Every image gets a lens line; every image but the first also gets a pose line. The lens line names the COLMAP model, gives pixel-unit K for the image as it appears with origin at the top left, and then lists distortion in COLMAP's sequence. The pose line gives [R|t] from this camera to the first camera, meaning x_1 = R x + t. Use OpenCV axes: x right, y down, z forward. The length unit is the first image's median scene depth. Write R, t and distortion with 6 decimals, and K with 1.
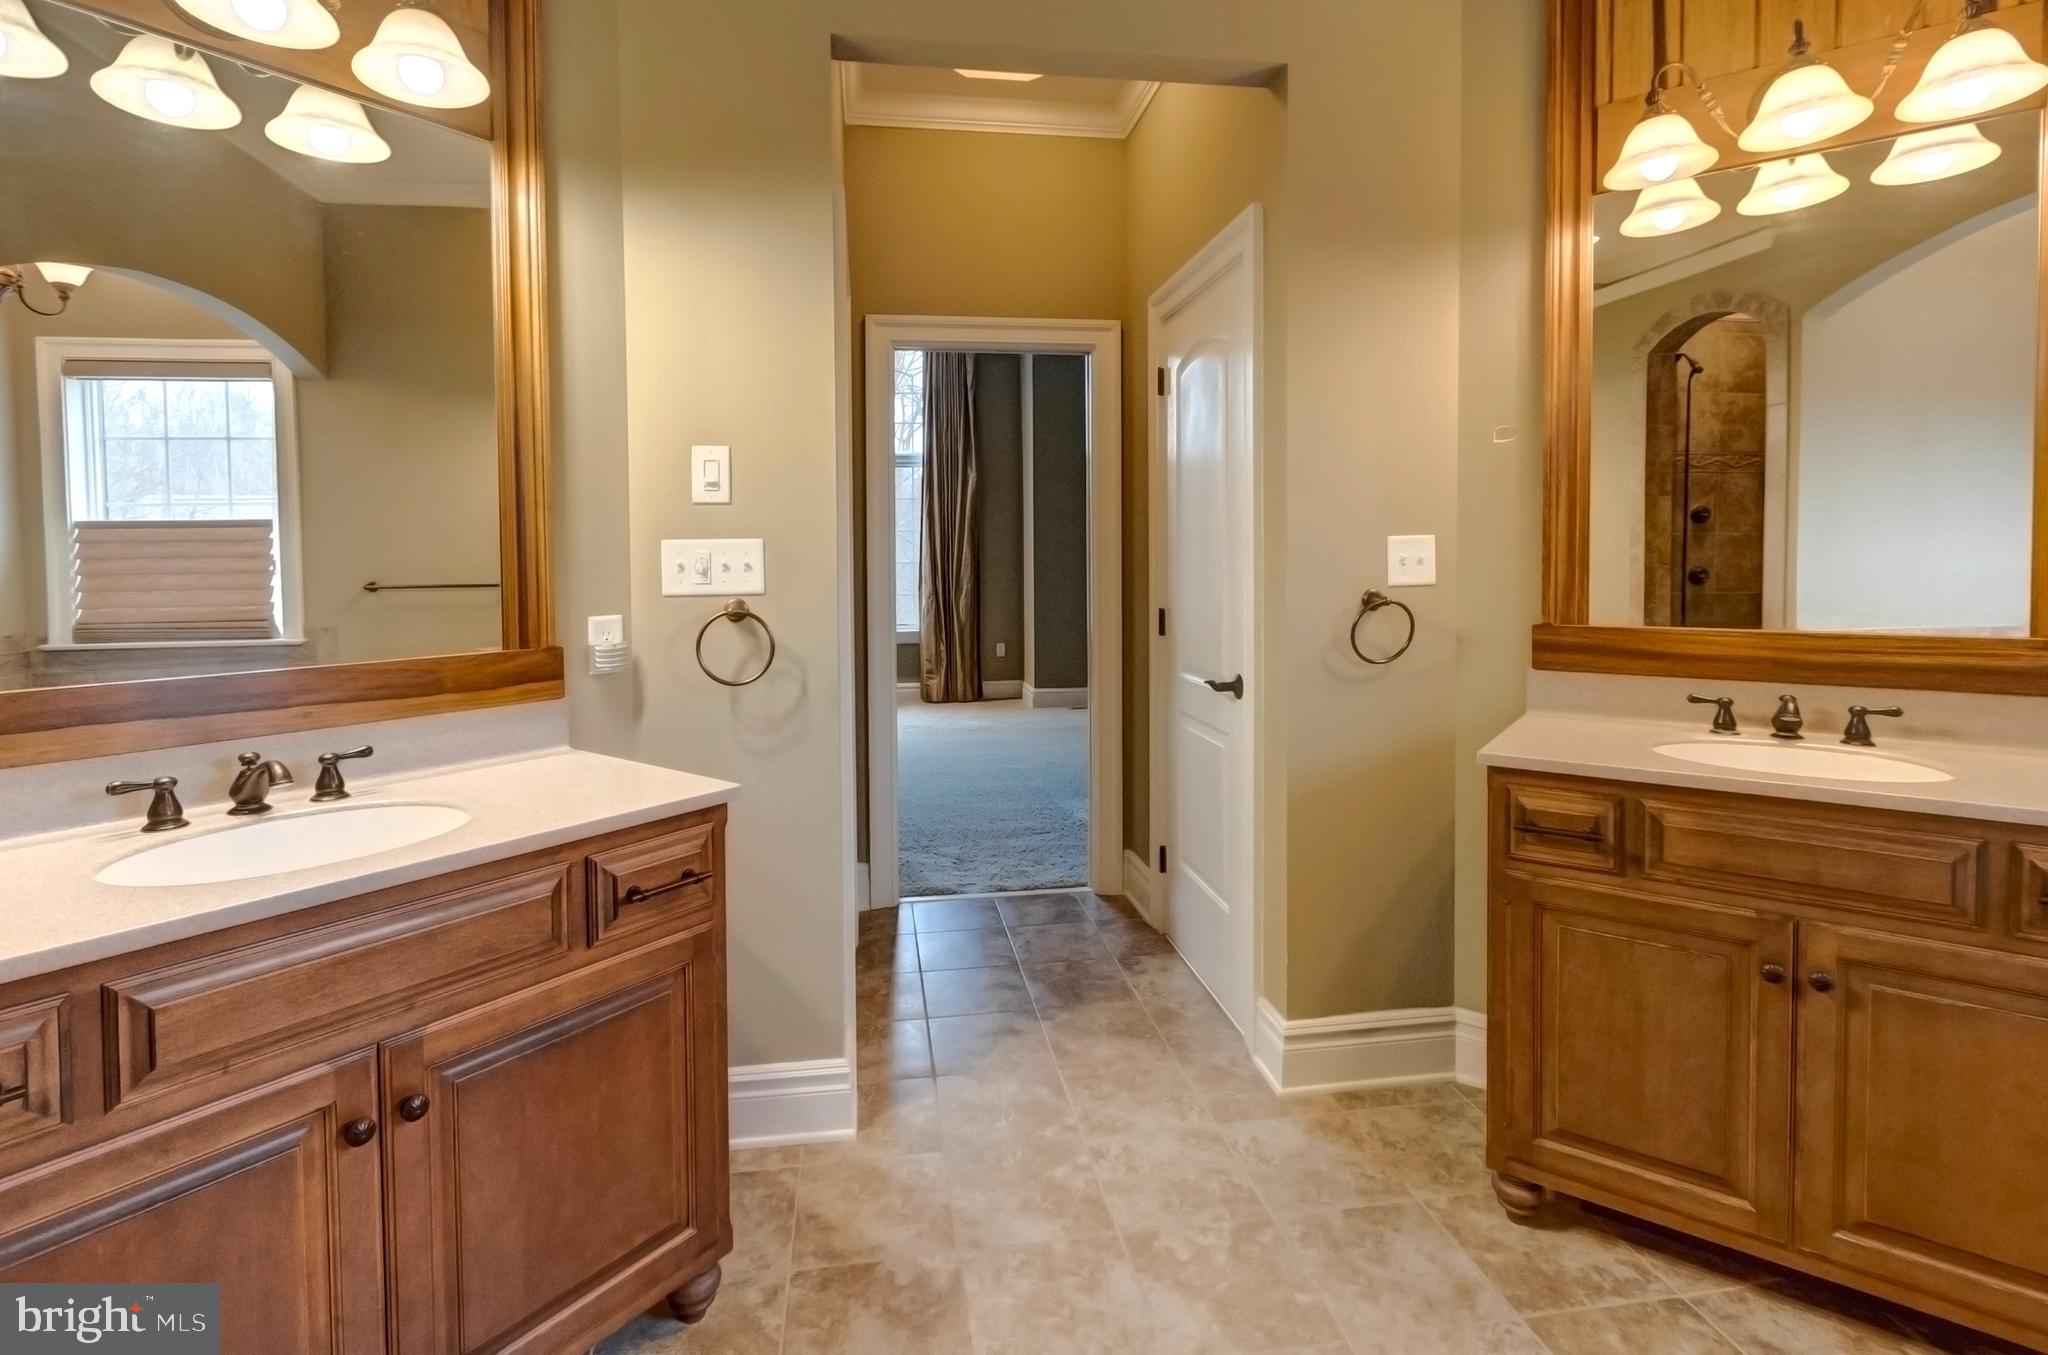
lens RADIAL K [[965.5, 0, 1023.3], [0, 965.5, 572.4], [0, 0, 1]] dist [0.001270, -0.000402]
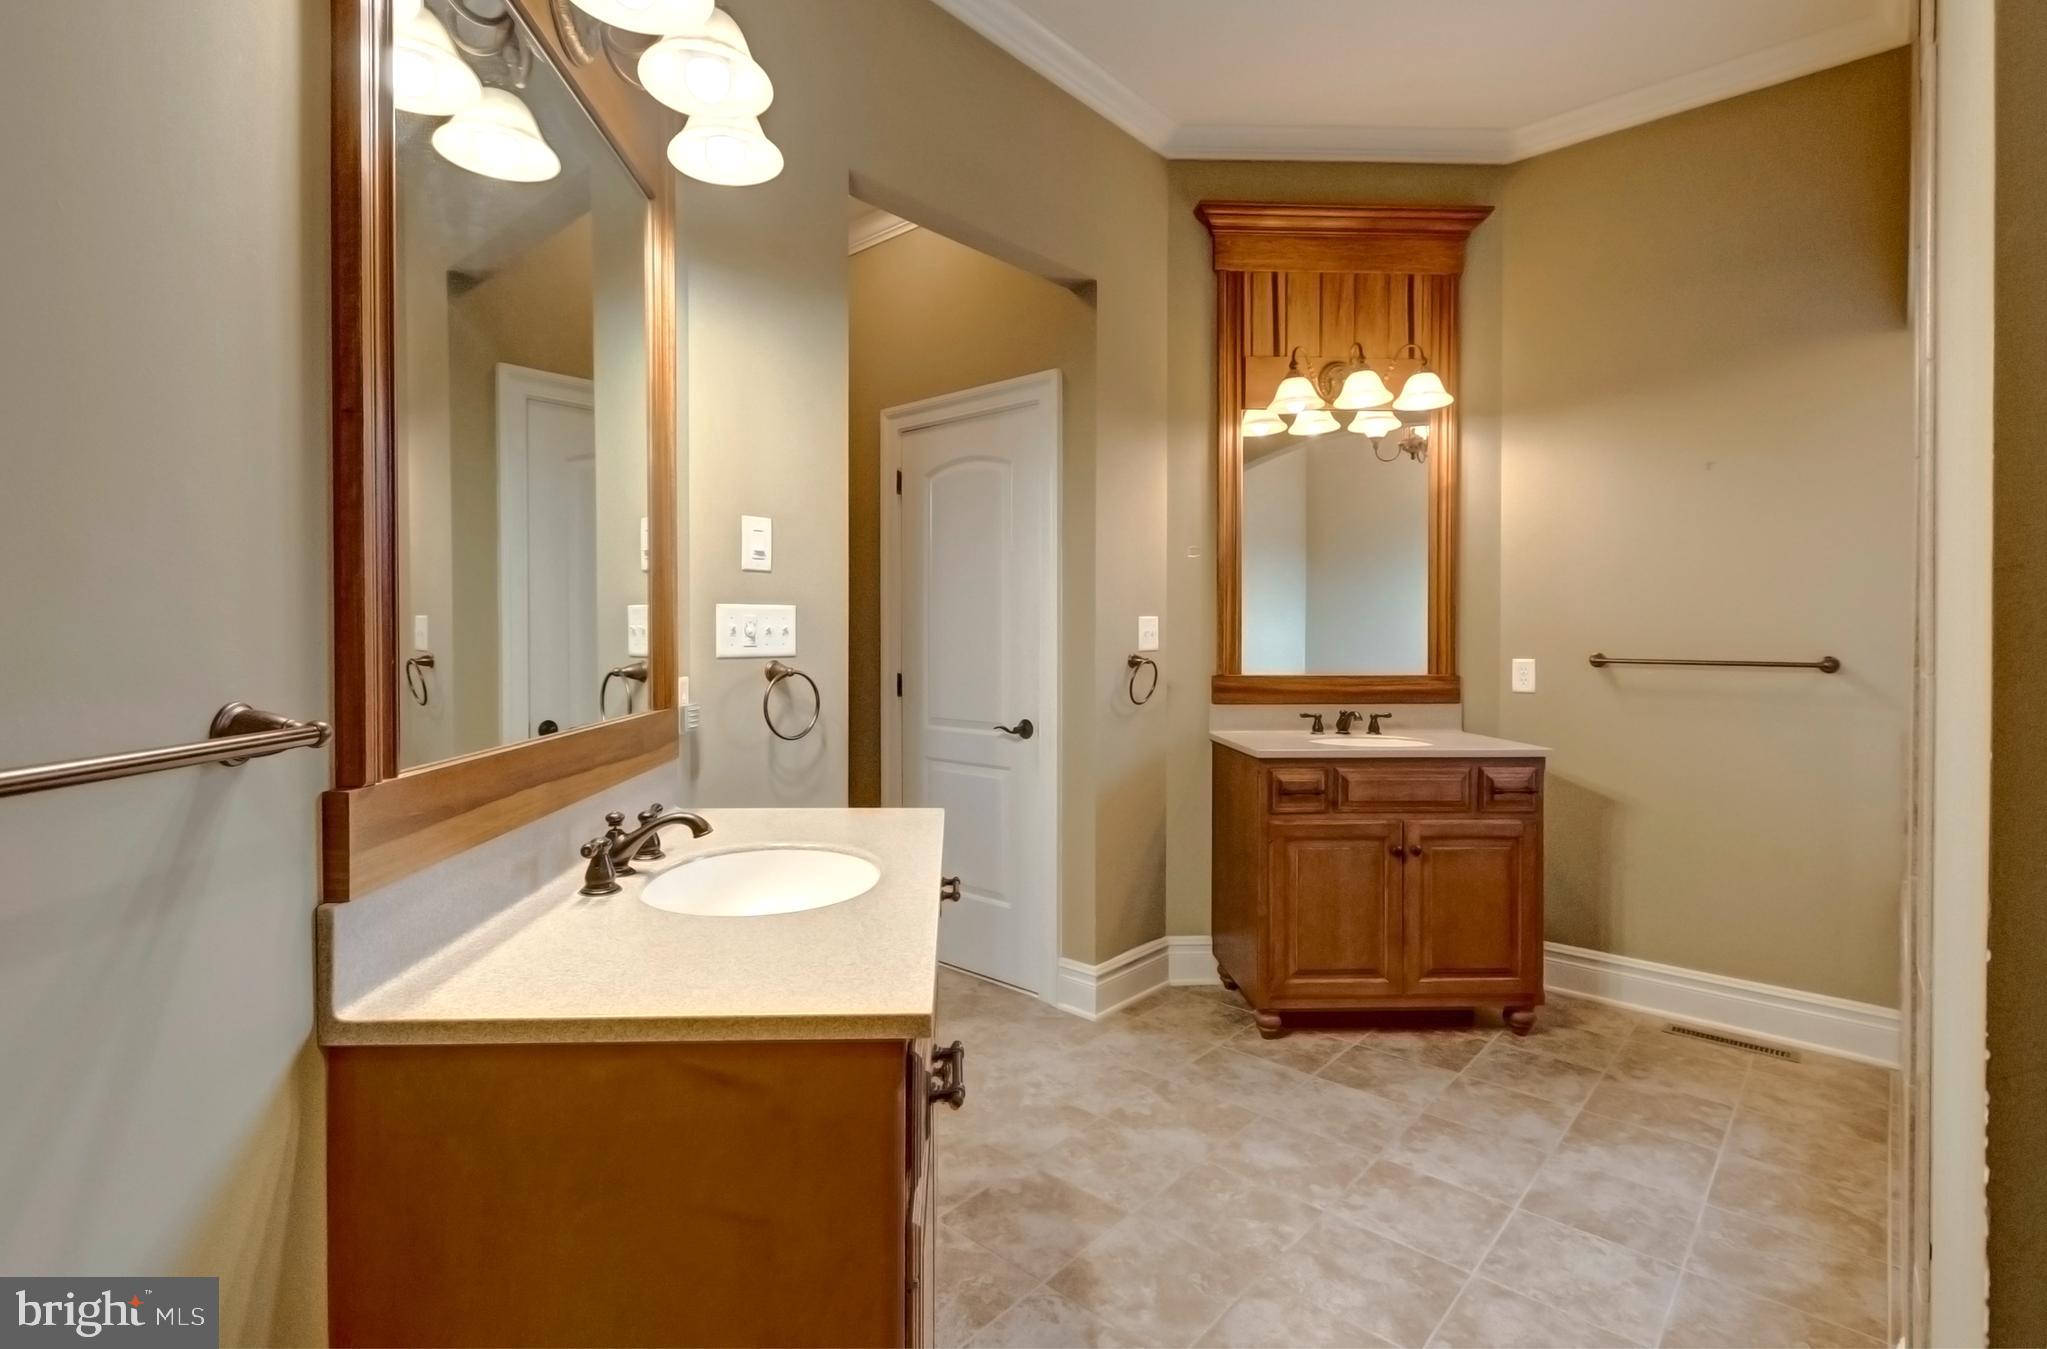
lens RADIAL K [[958.6, 0, 996.7], [0, 958.6, 632.6], [0, 0, 1]] dist [0.001139, 0.000206]
pose [[0.780580, 0.012855, 0.624923, -0.888180], [0.001950, 0.999734, -0.023001, 0.024554], [-0.625053, 0.019173, 0.780347, 0.012497]]
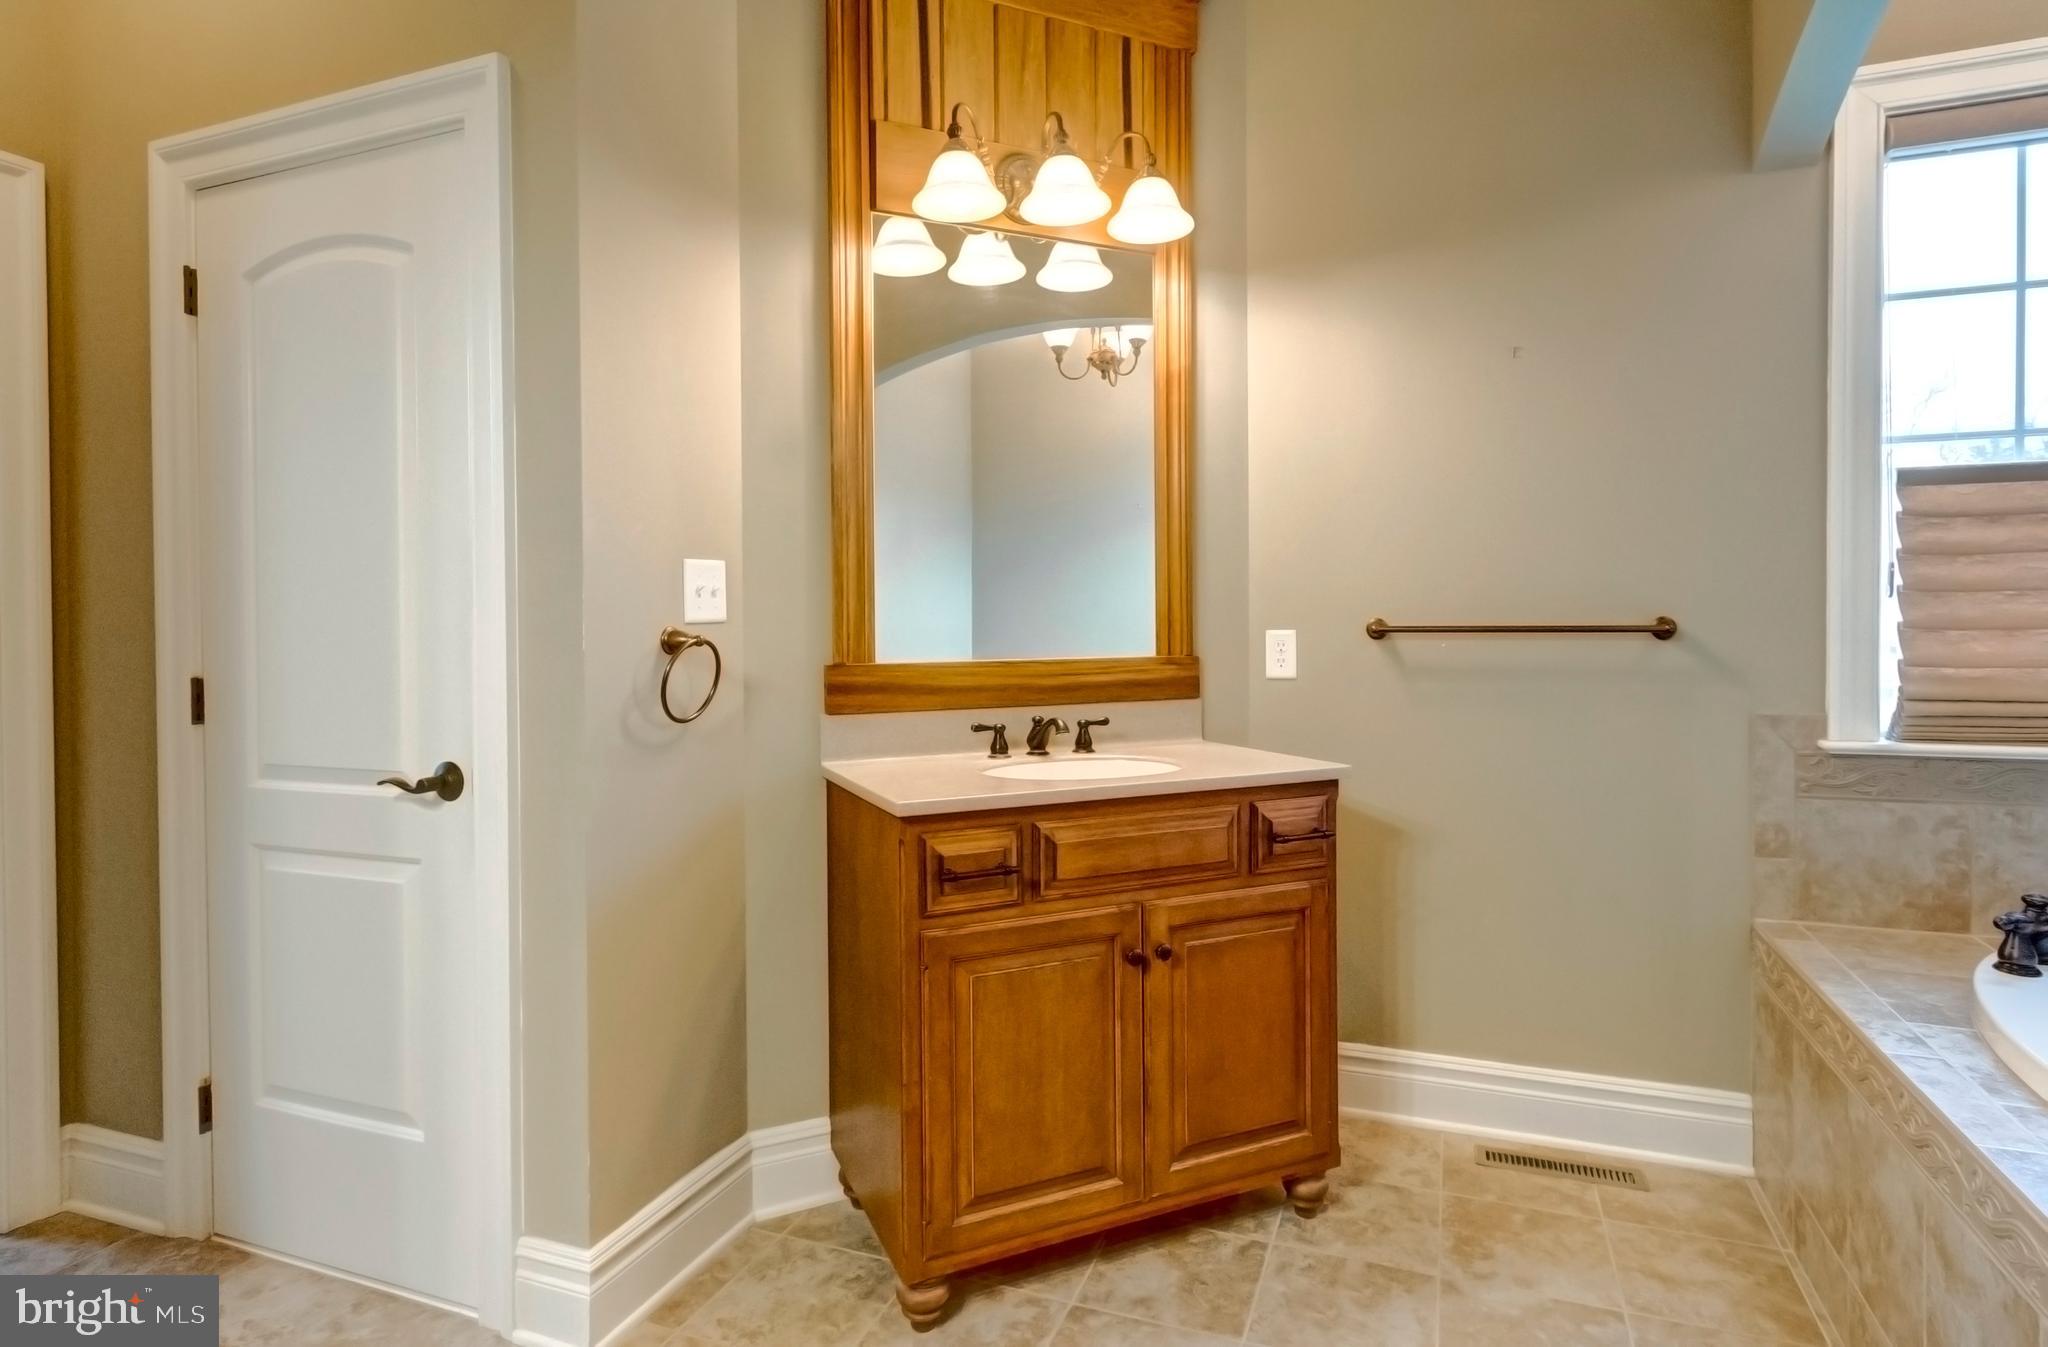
lens RADIAL K [[1073.3, 0, 1034.1], [0, 1073.3, 631.7], [0, 0, 1]] dist [0.004704, 0.000944]
pose [[0.498399, -0.000101, 0.866948, -0.300701], [0.020983, 0.999708, -0.011946, 0.048278], [-0.866694, 0.024145, 0.498256, 0.417760]]
